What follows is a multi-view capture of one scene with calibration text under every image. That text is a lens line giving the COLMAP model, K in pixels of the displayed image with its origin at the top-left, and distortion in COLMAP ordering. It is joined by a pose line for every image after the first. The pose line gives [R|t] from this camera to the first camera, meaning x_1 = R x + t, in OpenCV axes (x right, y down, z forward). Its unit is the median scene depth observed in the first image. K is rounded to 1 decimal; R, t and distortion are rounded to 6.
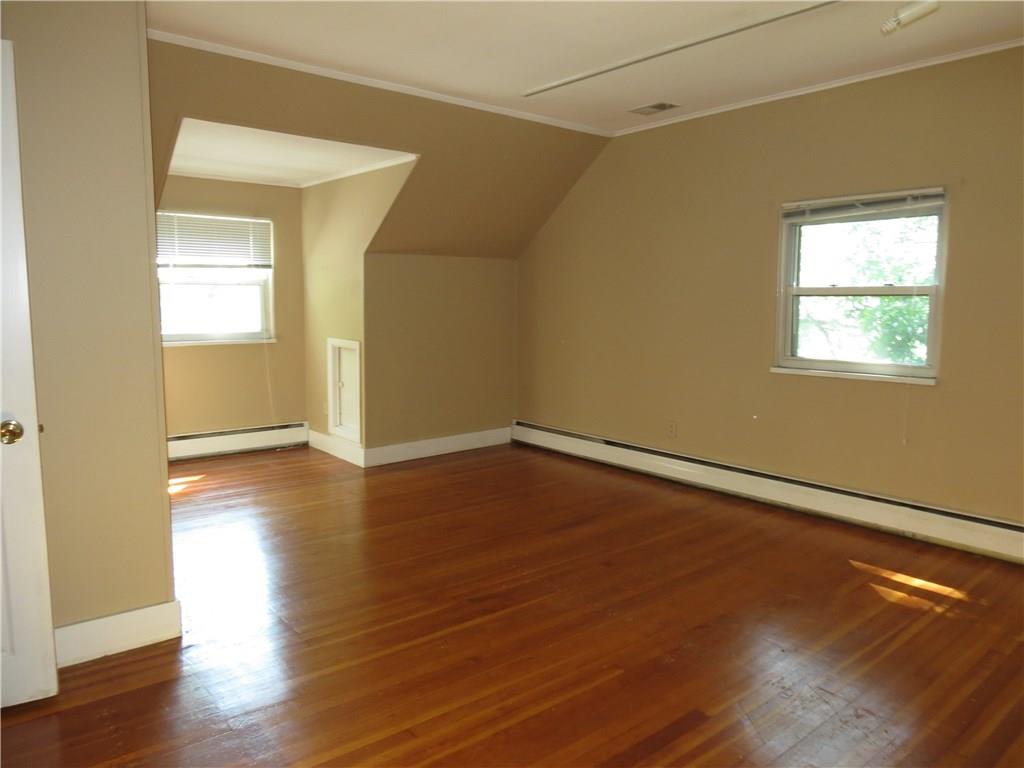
lens RADIAL K [[726.7, 0, 511.7], [0, 726.7, 381.0], [0, 0, 1]] dist [-0.019750, 0.003544]
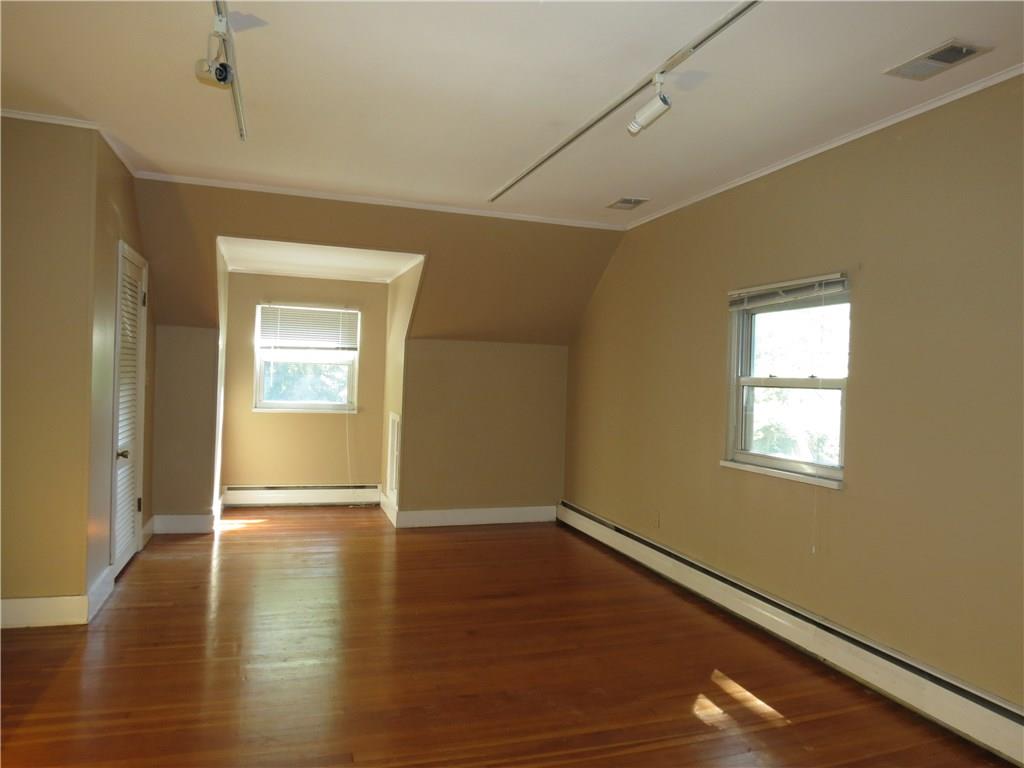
lens RADIAL K [[726.7, 0, 504.4], [0, 726.7, 383.2], [0, 0, 1]] dist [-0.019750, 0.003544]
pose [[0.928543, 0.029095, -0.370084, 0.362891], [-0.069758, 0.992840, -0.096968, -0.005603], [0.364613, 0.115856, 0.923924, 0.001722]]
